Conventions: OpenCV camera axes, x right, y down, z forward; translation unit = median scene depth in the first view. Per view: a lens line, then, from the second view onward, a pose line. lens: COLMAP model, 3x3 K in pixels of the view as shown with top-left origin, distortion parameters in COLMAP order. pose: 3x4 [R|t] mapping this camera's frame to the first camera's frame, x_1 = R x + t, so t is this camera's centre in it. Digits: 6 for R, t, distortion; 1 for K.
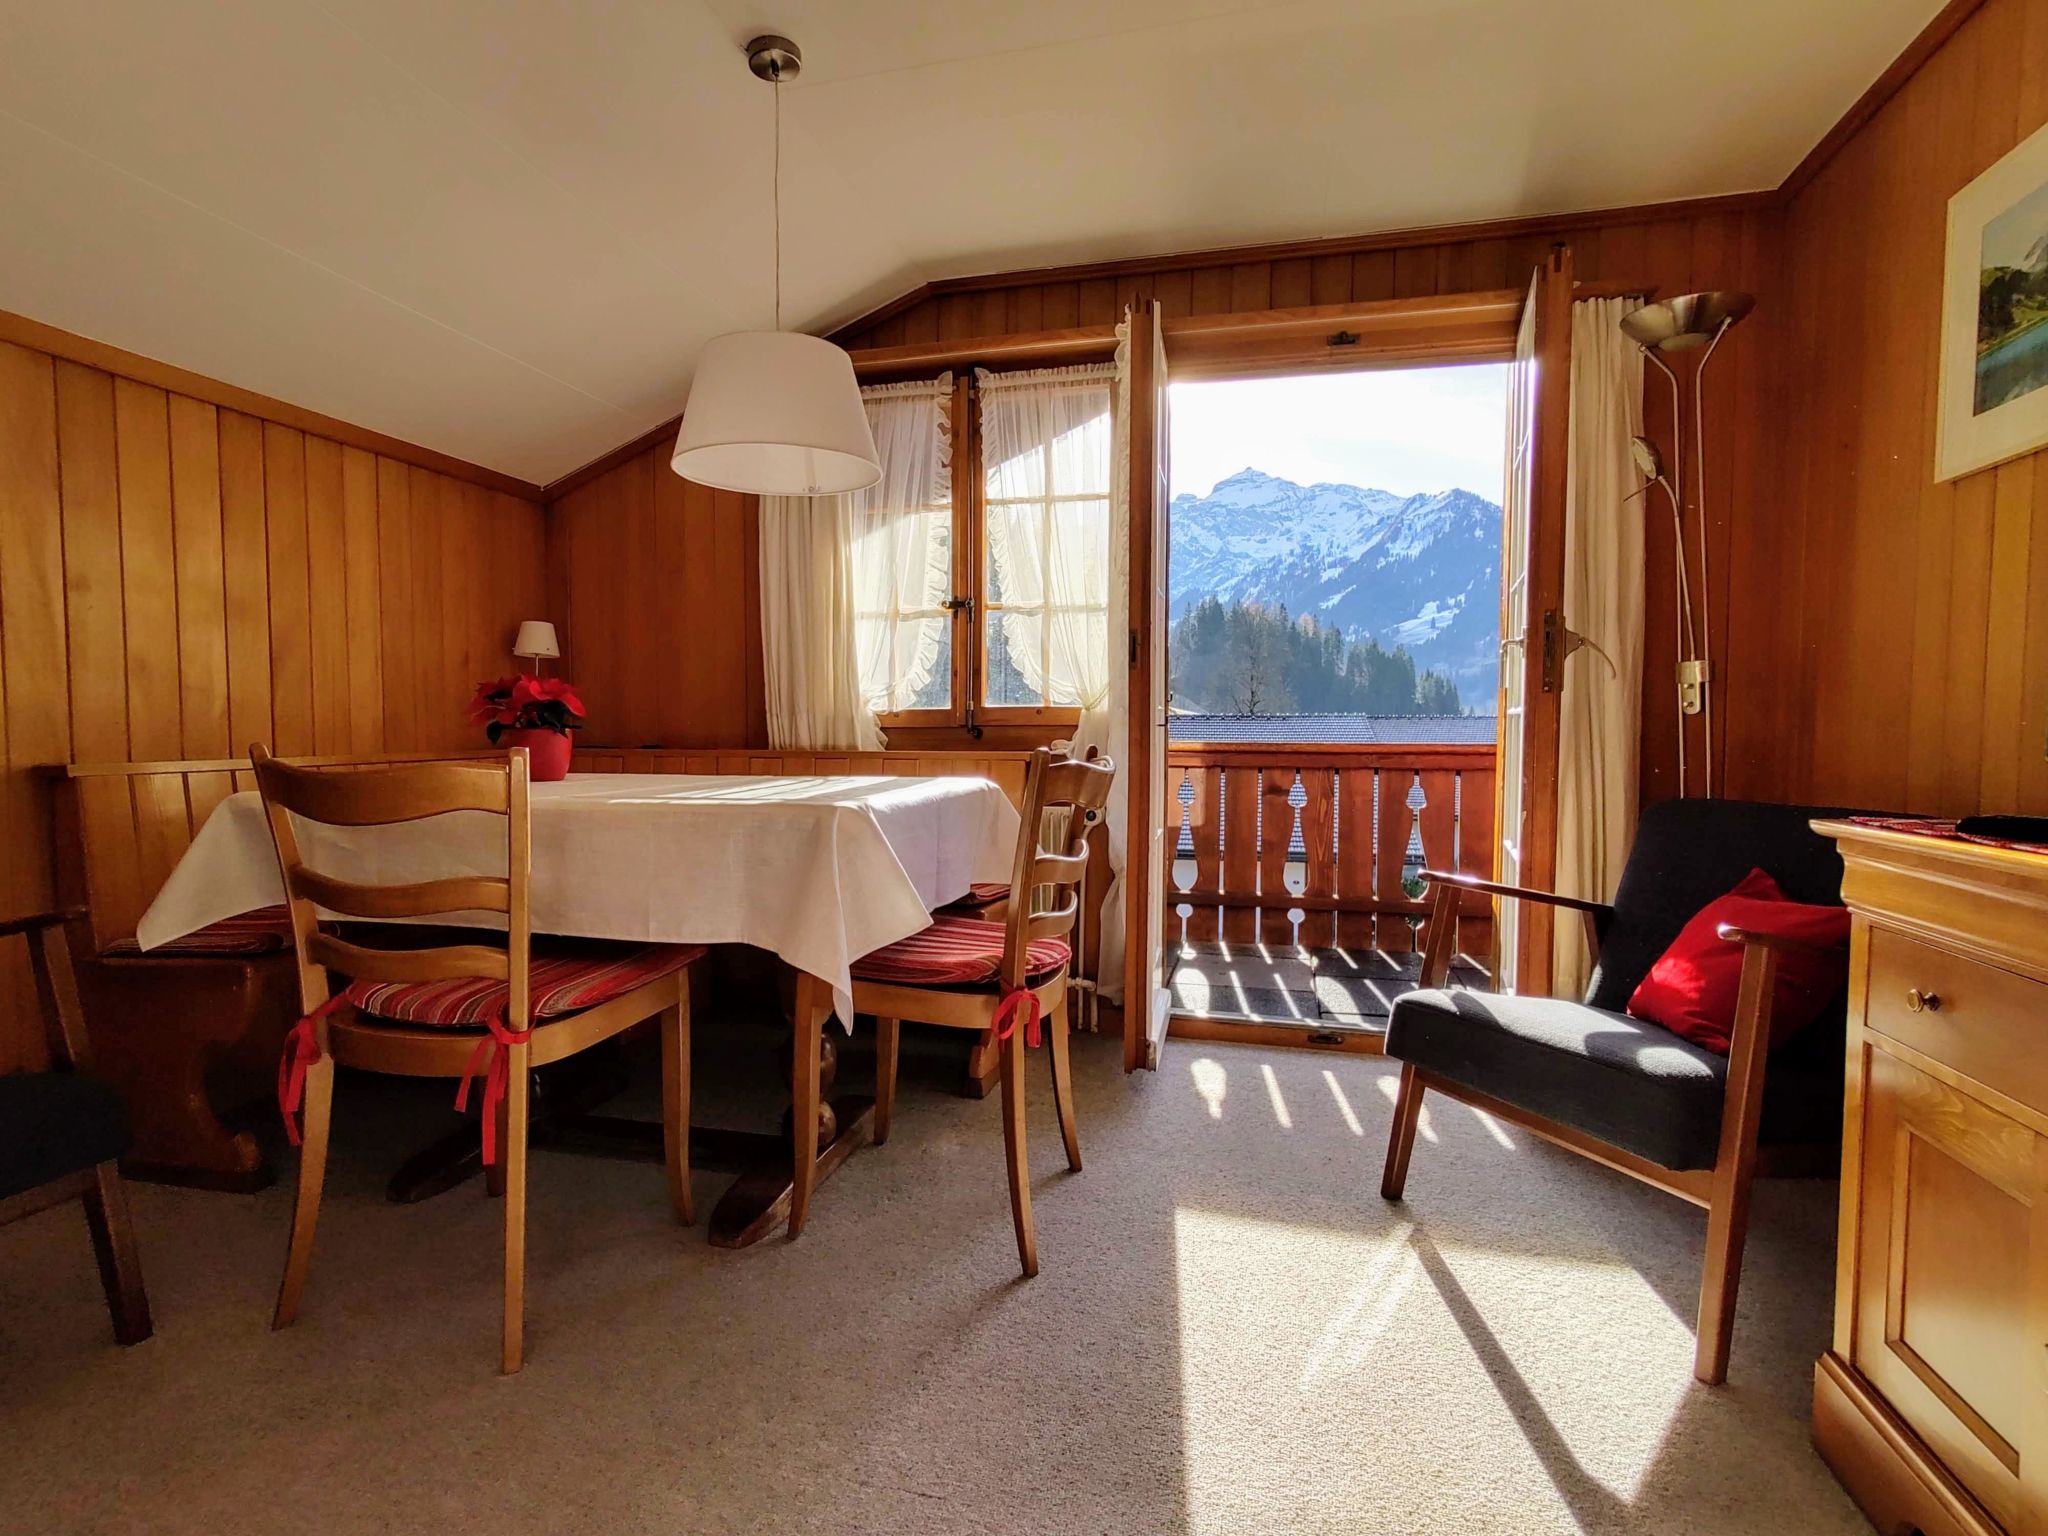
lens RADIAL K [[1025.7, 0, 1013.5], [0, 1025.7, 776.6], [0, 0, 1]] dist [0.013209, -0.013815]
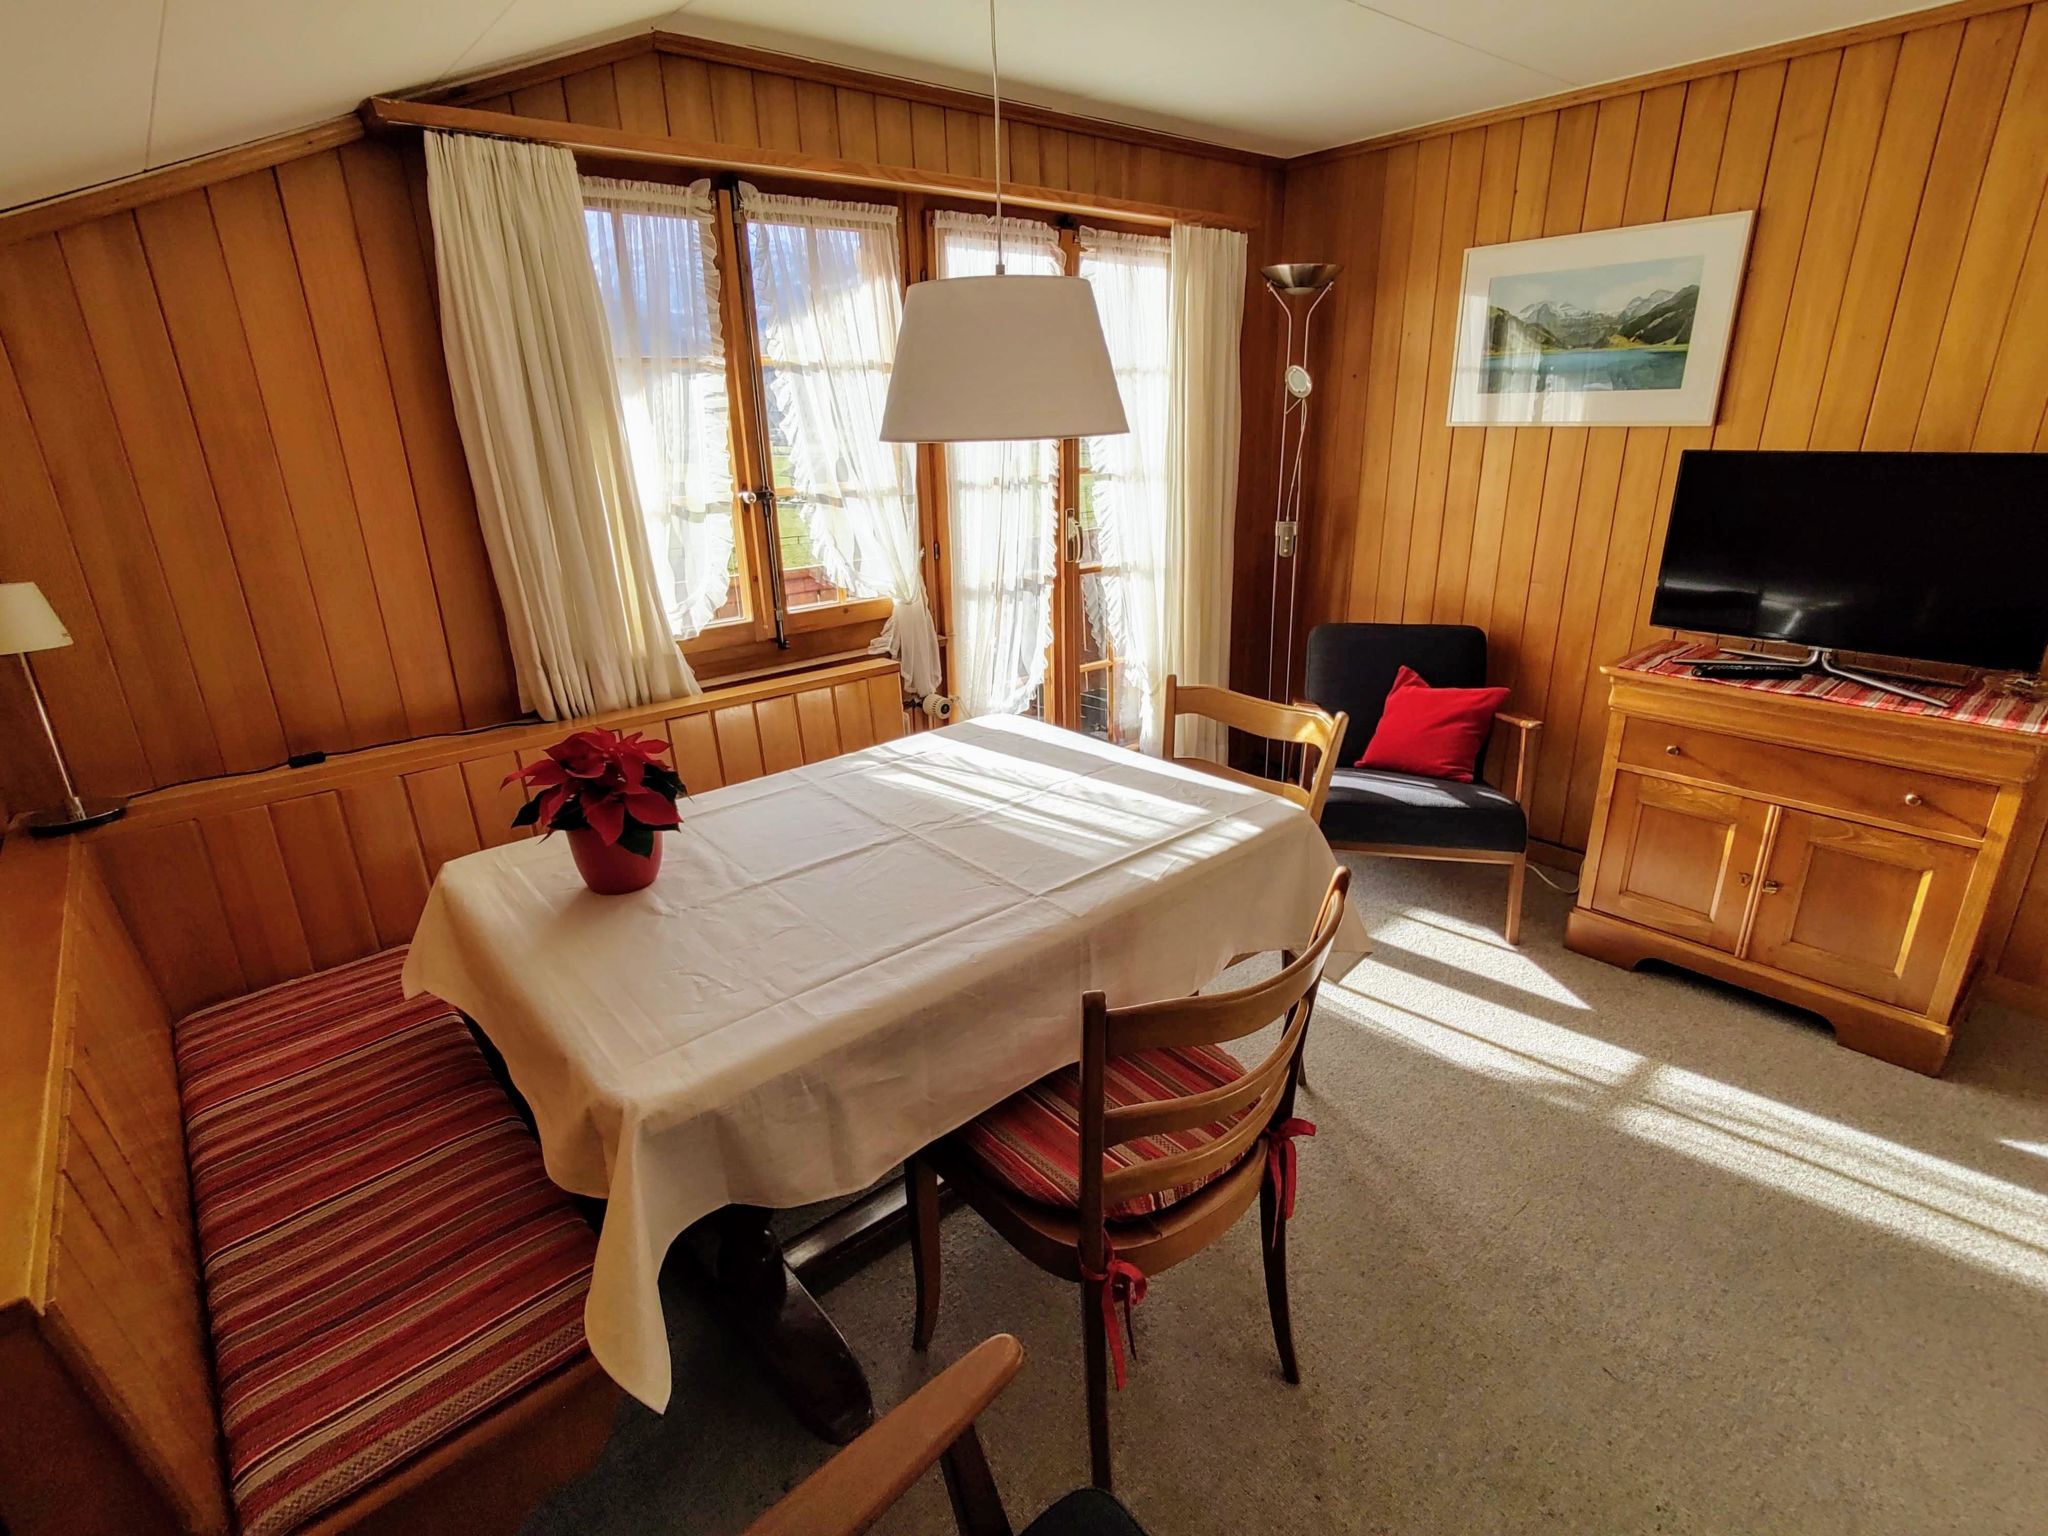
lens RADIAL K [[1025.7, 0, 1013.5], [0, 1025.7, 776.6], [0, 0, 1]] dist [0.013209, -0.013815]
pose [[0.586846, -0.294811, 0.754121, -0.785036], [0.067109, 0.945865, 0.317547, -0.253460], [-0.806913, -0.135743, 0.574862, 0.402088]]
